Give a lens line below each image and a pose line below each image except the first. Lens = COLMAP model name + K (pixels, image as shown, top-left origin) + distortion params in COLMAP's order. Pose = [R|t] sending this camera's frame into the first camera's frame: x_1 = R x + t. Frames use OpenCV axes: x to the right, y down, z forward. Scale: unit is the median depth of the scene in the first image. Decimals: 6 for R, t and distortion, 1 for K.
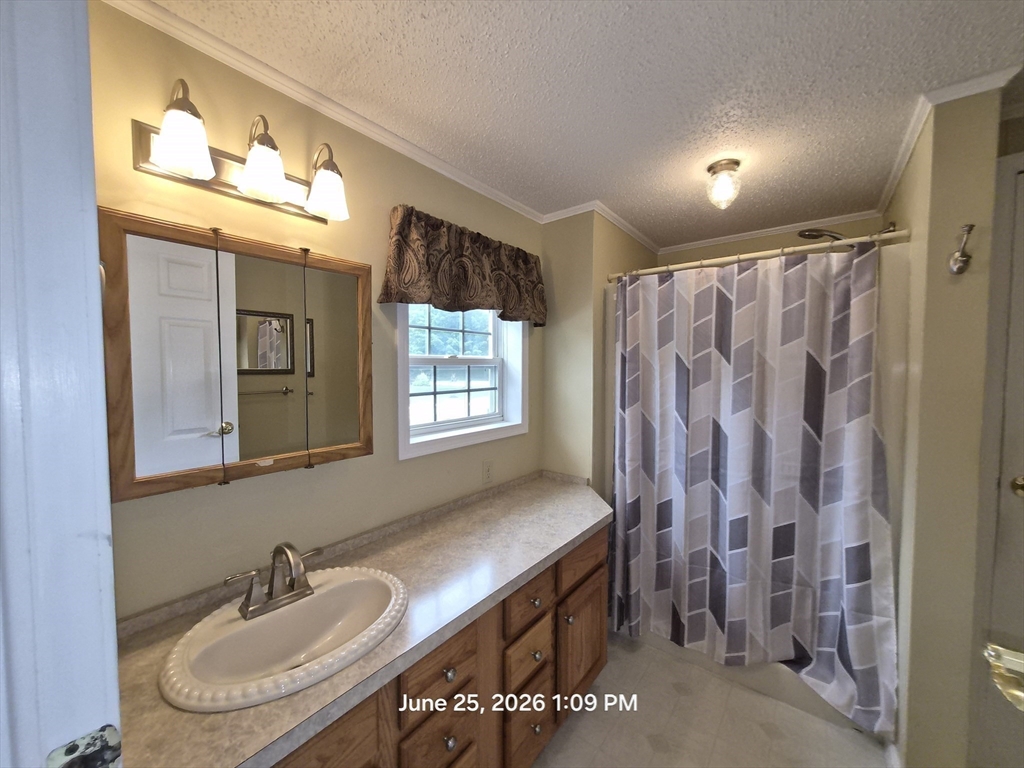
lens RADIAL K [[407.5, 0, 507.6], [0, 407.5, 387.6], [0, 0, 1]] dist [-0.001729, -0.000070]
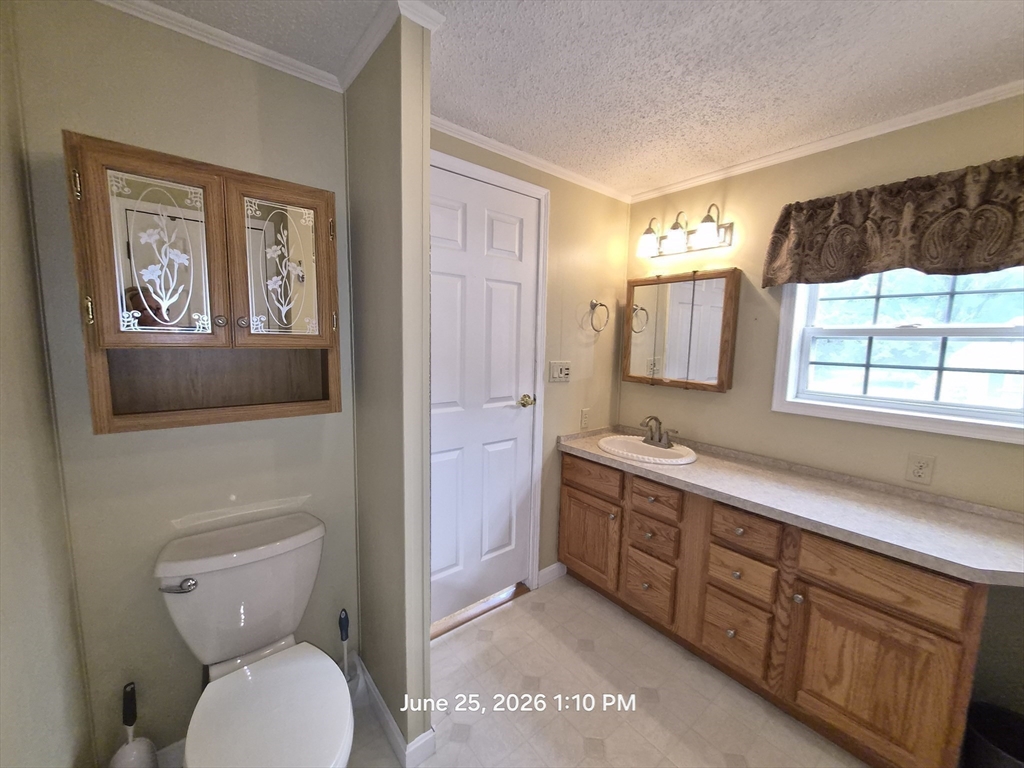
lens RADIAL K [[407.5, 0, 511.8], [0, 407.5, 384.0], [0, 0, 1]] dist [-0.001729, -0.000070]
pose [[-0.239539, 0.101980, -0.965516, 1.085507], [-0.072220, 0.989841, 0.122467, 0.000493], [0.968197, 0.099065, -0.229741, 0.473829]]
